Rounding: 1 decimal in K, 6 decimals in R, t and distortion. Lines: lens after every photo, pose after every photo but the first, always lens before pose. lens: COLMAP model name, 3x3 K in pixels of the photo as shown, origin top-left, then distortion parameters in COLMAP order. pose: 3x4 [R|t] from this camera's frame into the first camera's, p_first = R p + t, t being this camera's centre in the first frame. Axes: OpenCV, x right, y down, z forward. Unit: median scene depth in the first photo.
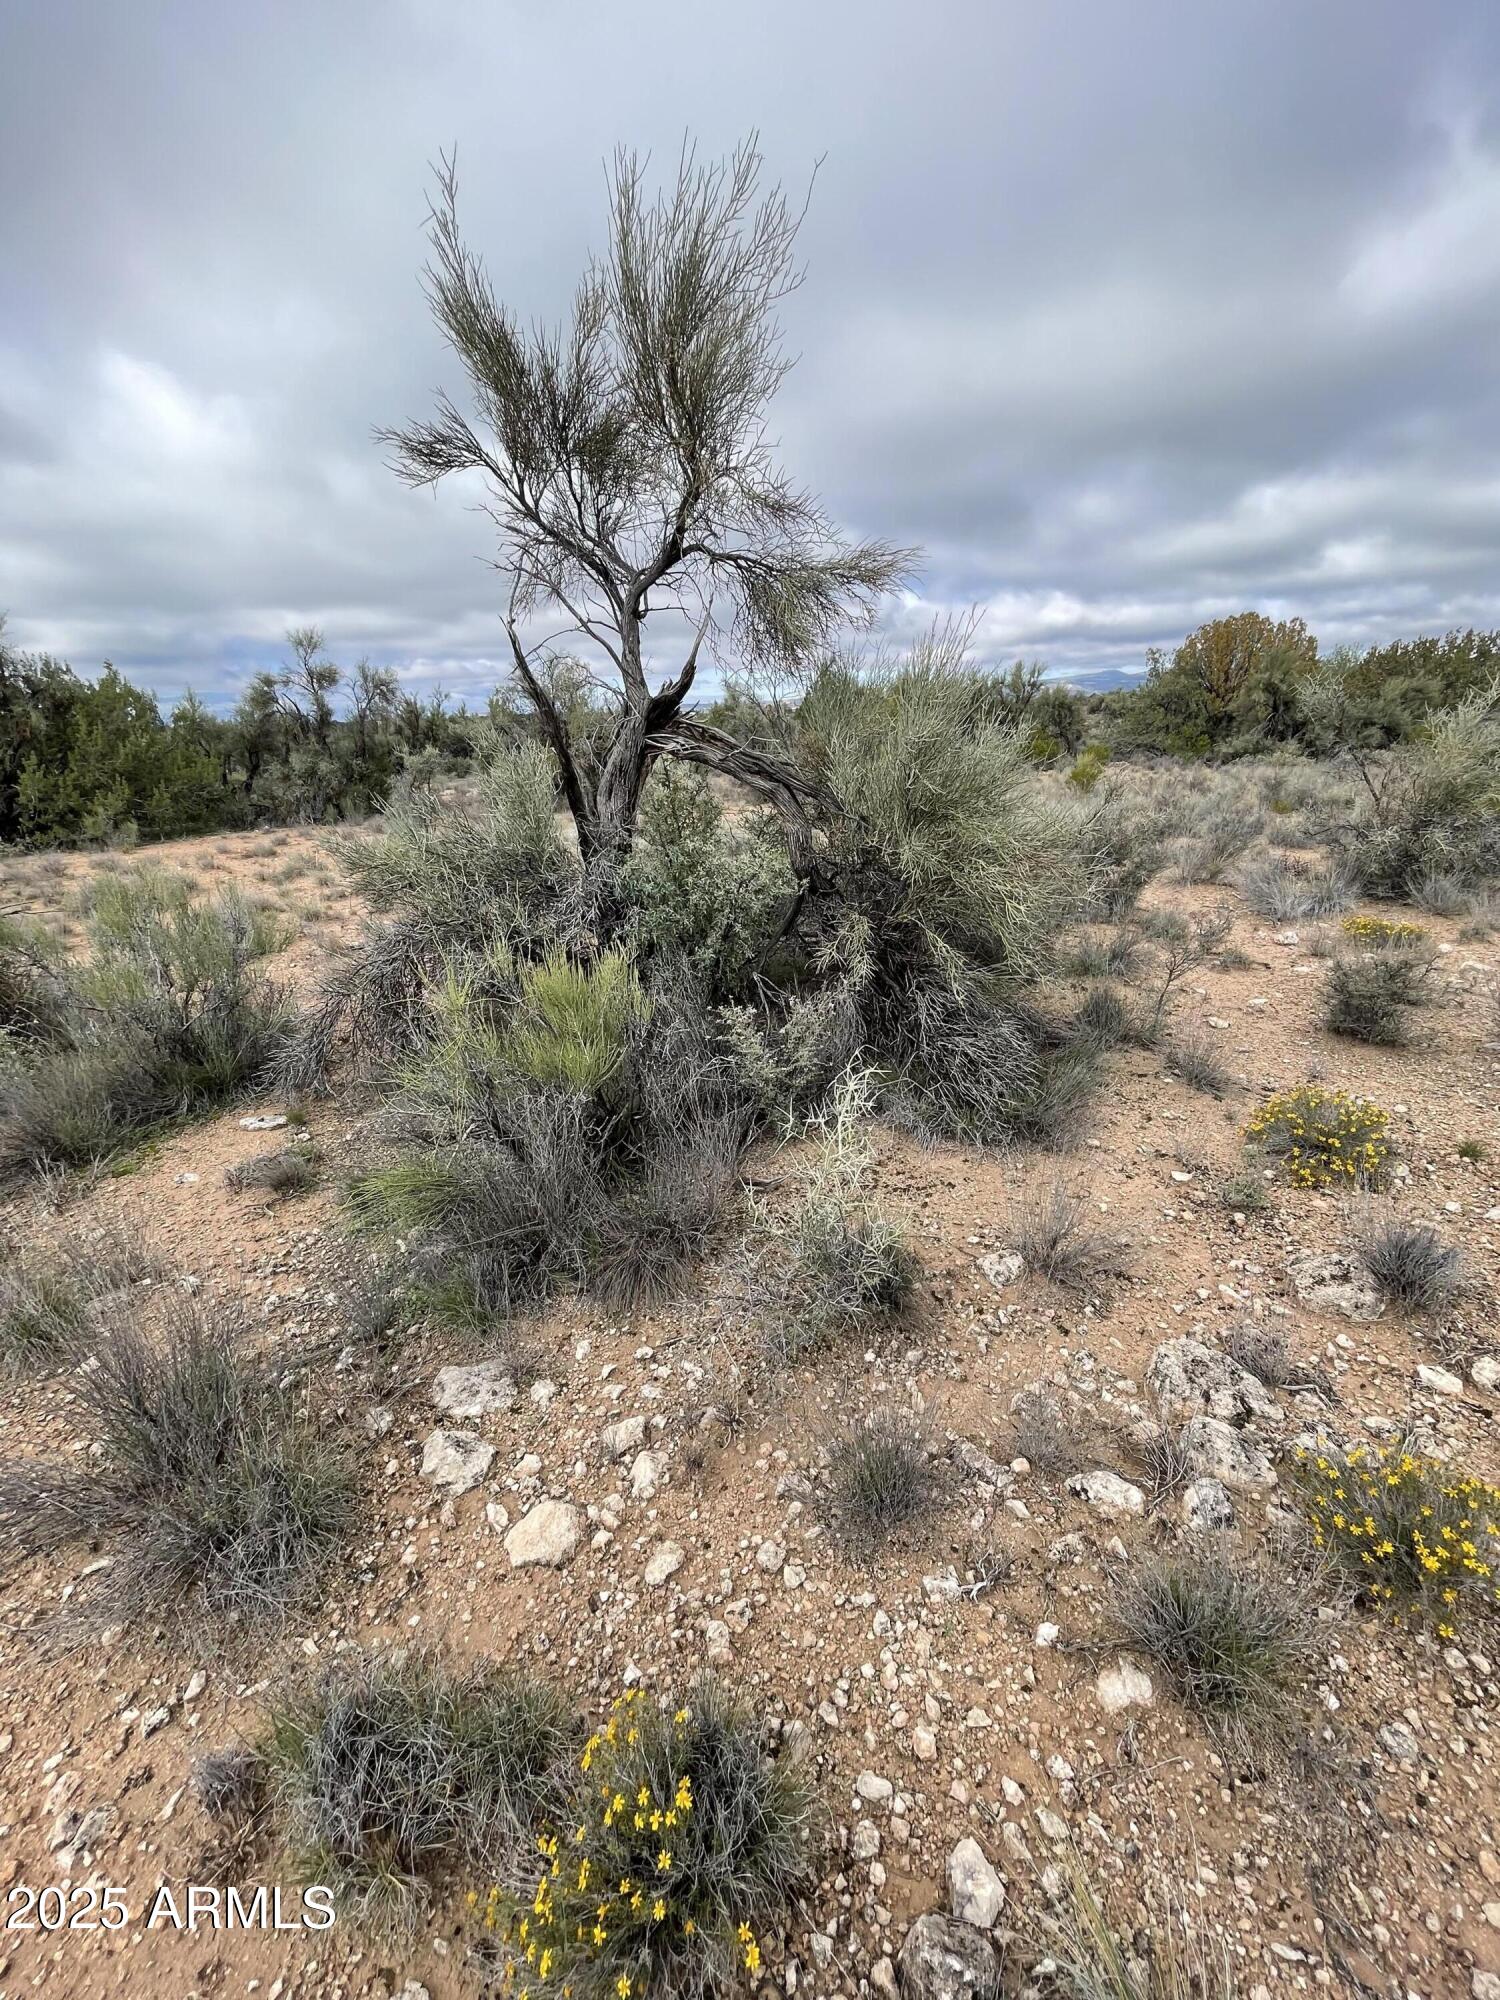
lens RADIAL K [[799.9, 0, 750.0], [0, 799.9, 1000.0], [0, 0, 1]] dist [-0.001288, -0.000057]
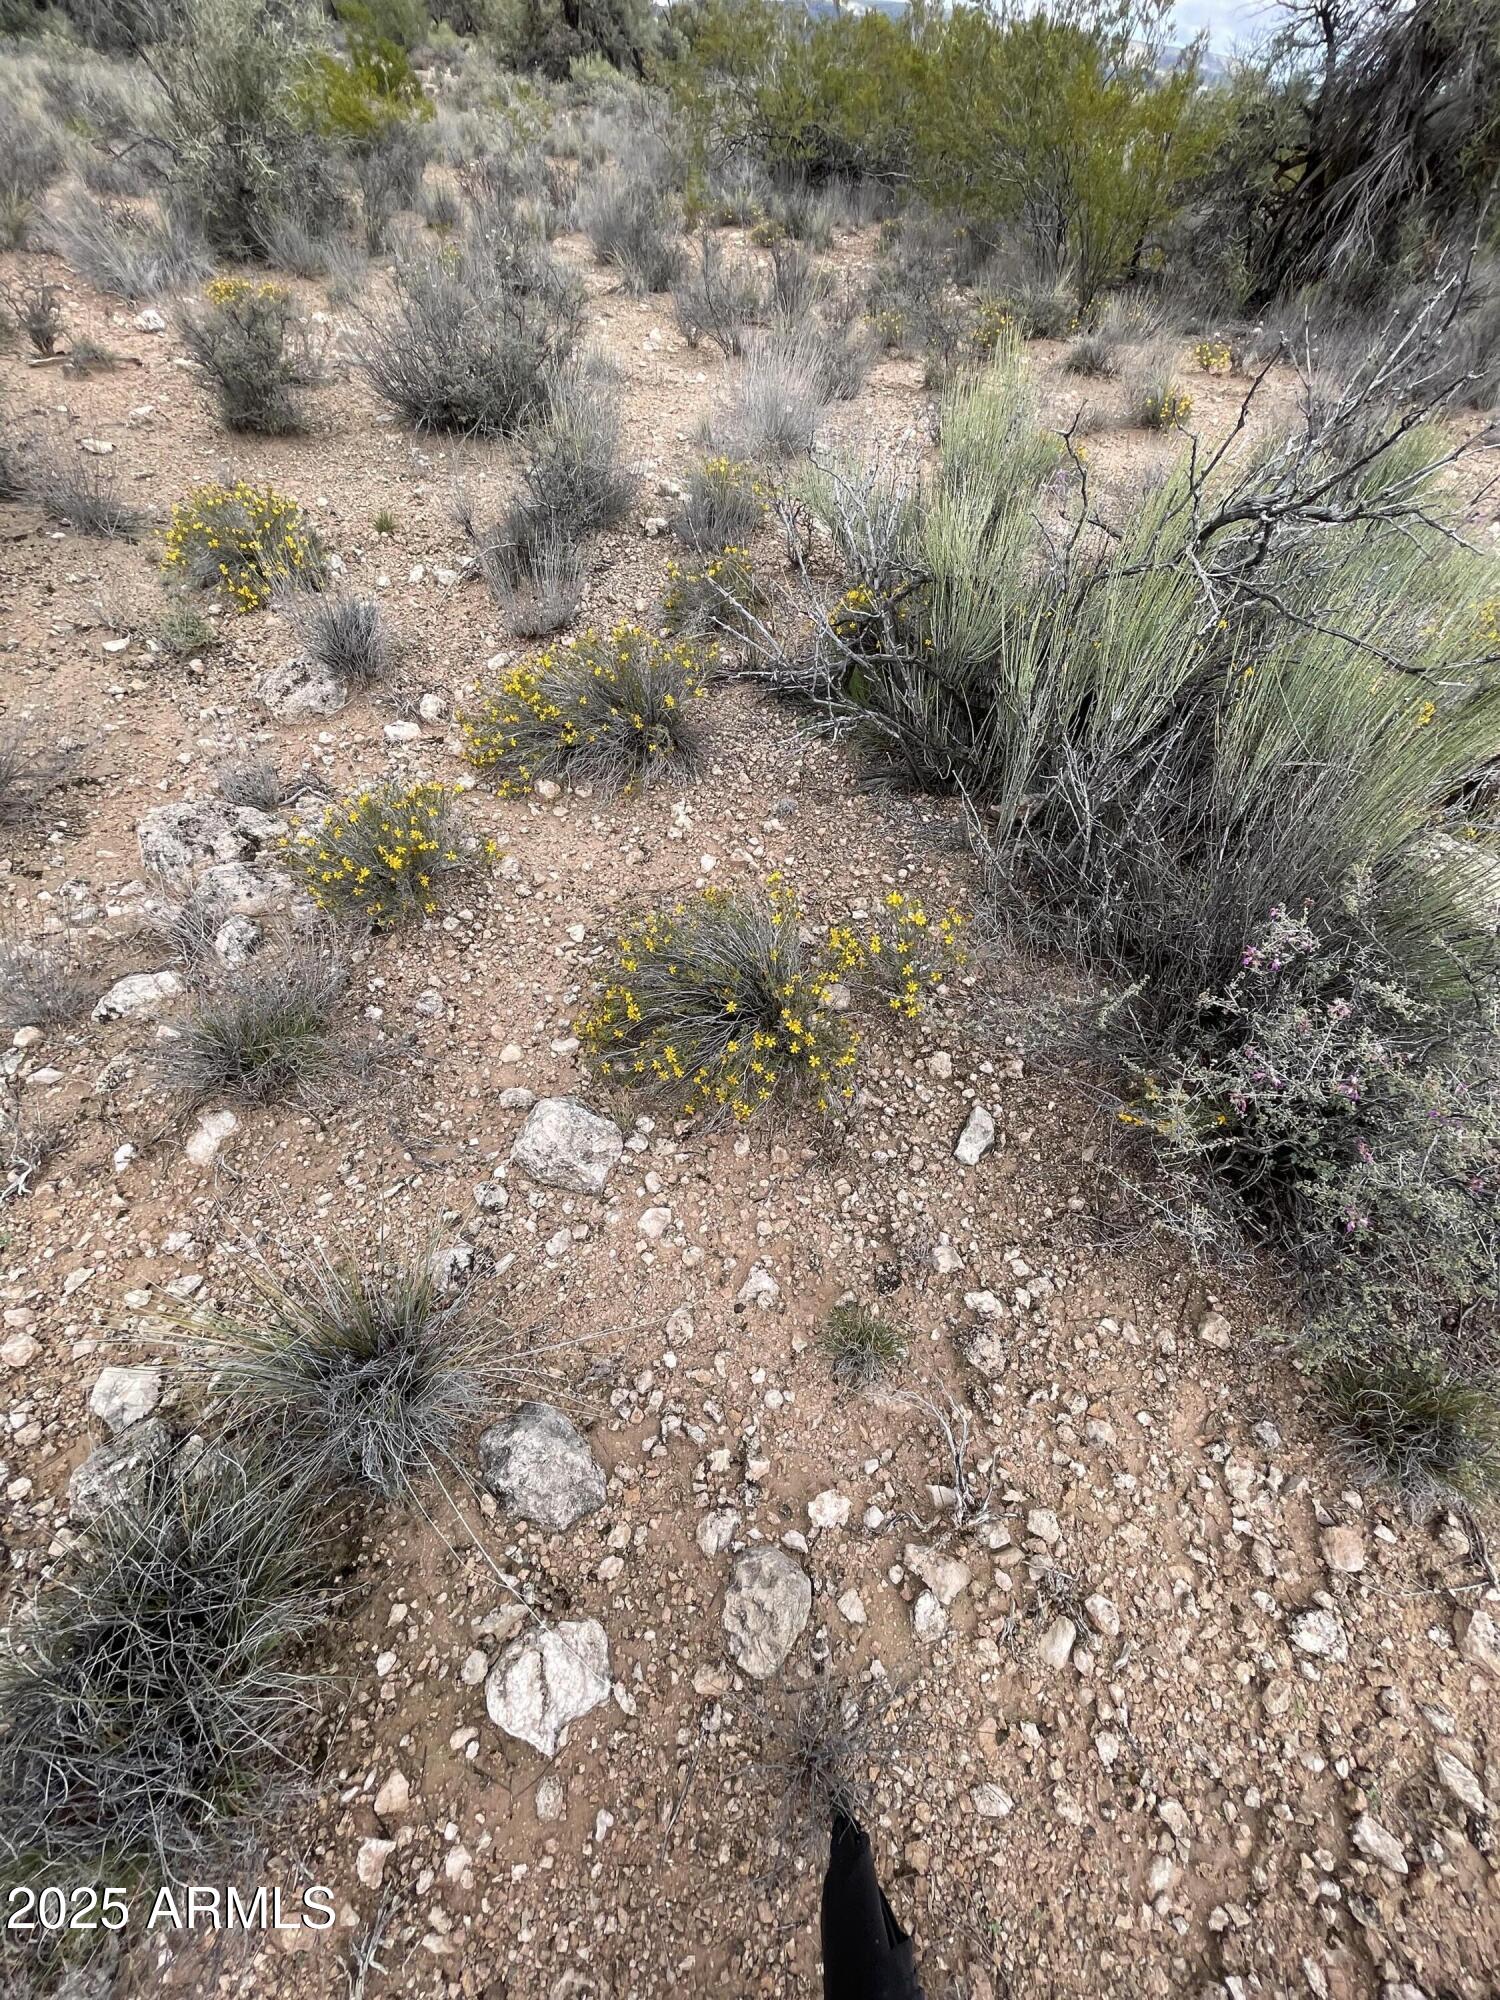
lens RADIAL K [[799.9, 0, 750.0], [0, 799.9, 1000.0], [0, 0, 1]] dist [-0.001288, -0.000057]
pose [[0.490906, -0.610220, 0.621807, 0.196843], [0.187097, 0.770914, 0.608840, 0.183053], [-0.850886, -0.182545, 0.492616, -0.000416]]
